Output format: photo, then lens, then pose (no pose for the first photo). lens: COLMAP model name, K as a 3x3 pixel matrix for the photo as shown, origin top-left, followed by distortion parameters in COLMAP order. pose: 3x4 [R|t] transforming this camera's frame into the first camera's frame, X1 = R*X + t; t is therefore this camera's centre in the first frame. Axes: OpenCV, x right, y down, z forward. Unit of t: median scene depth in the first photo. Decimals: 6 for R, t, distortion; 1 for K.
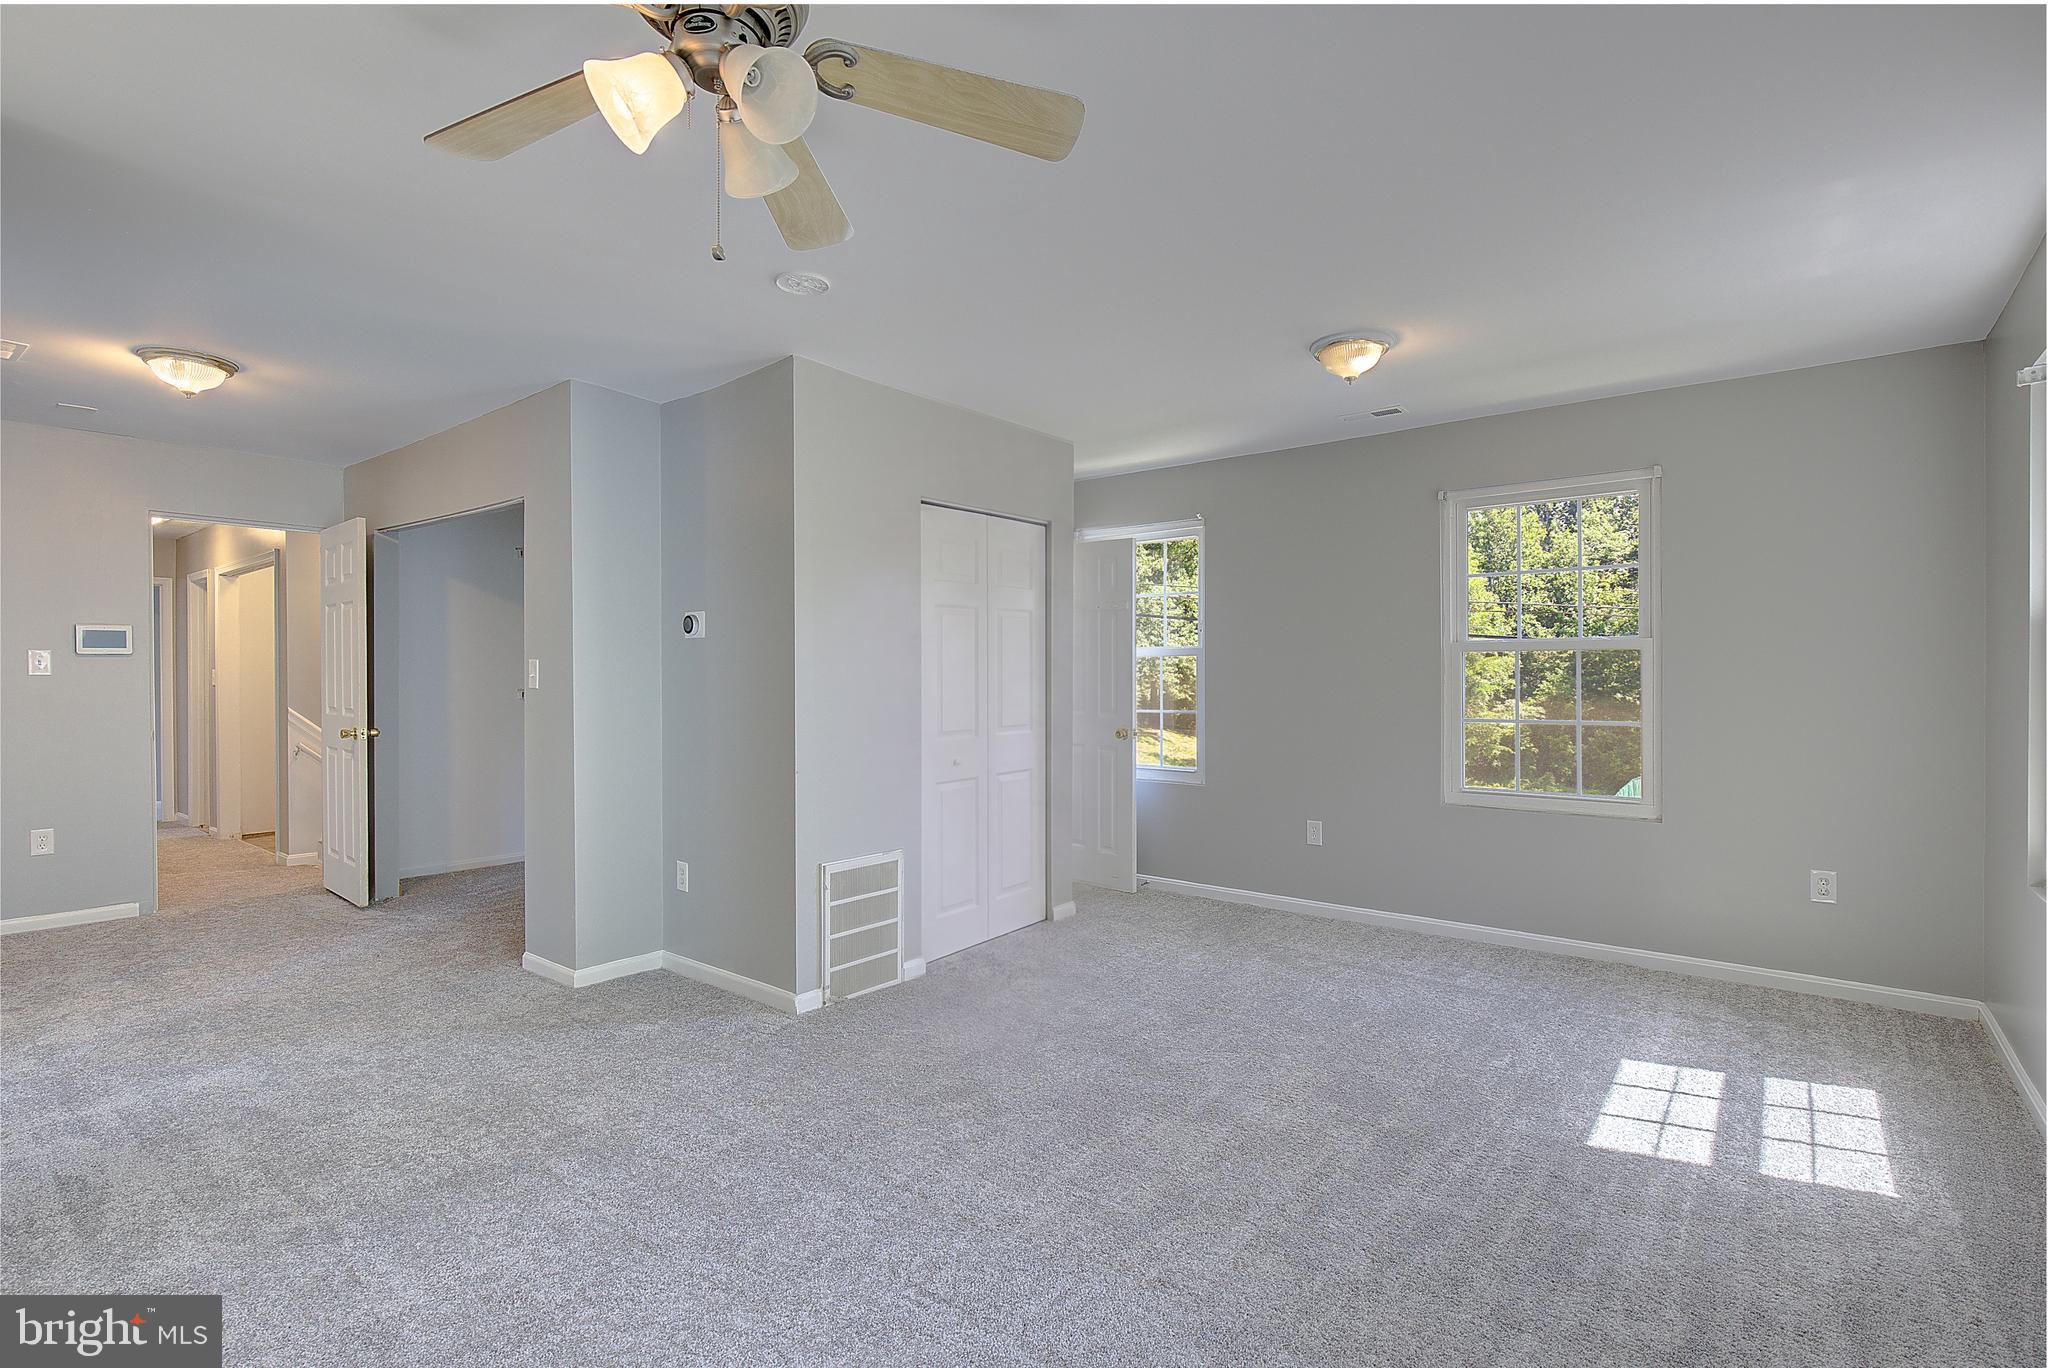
lens RADIAL K [[953.7, 0, 1028.1], [0, 953.7, 701.4], [0, 0, 1]] dist [0.000284, 0.000377]
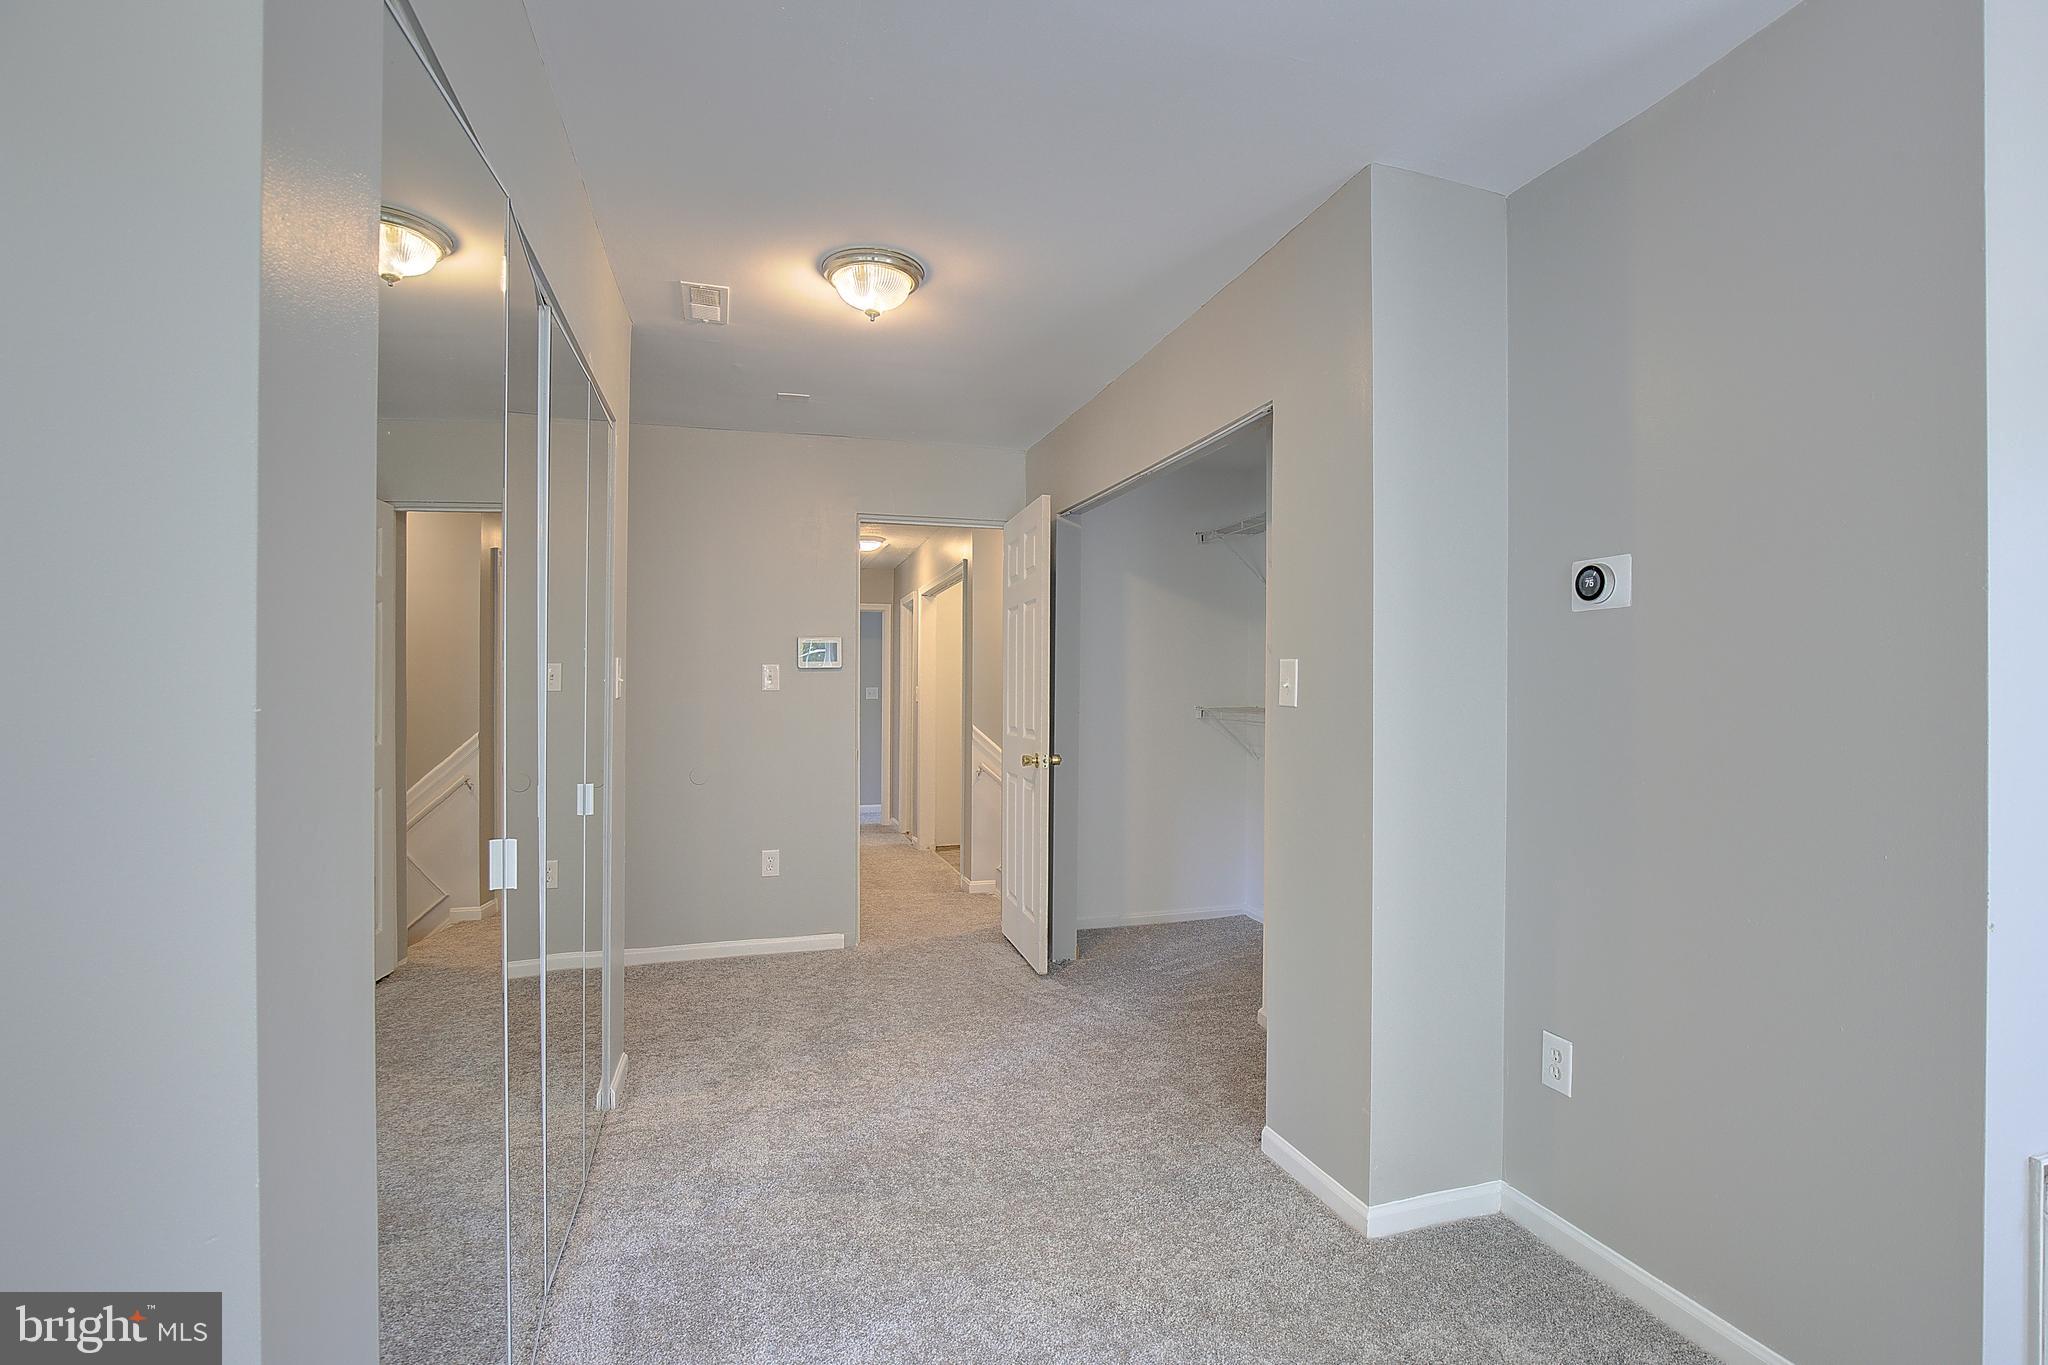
lens RADIAL K [[953.7, 0, 1025.9], [0, 953.7, 689.9], [0, 0, 1]] dist [0.000284, 0.000377]
pose [[0.823010, -0.005790, -0.567997, -0.248770], [-0.010793, 0.999608, -0.025828, -0.005686], [0.567924, 0.027387, 0.822625, 0.321048]]
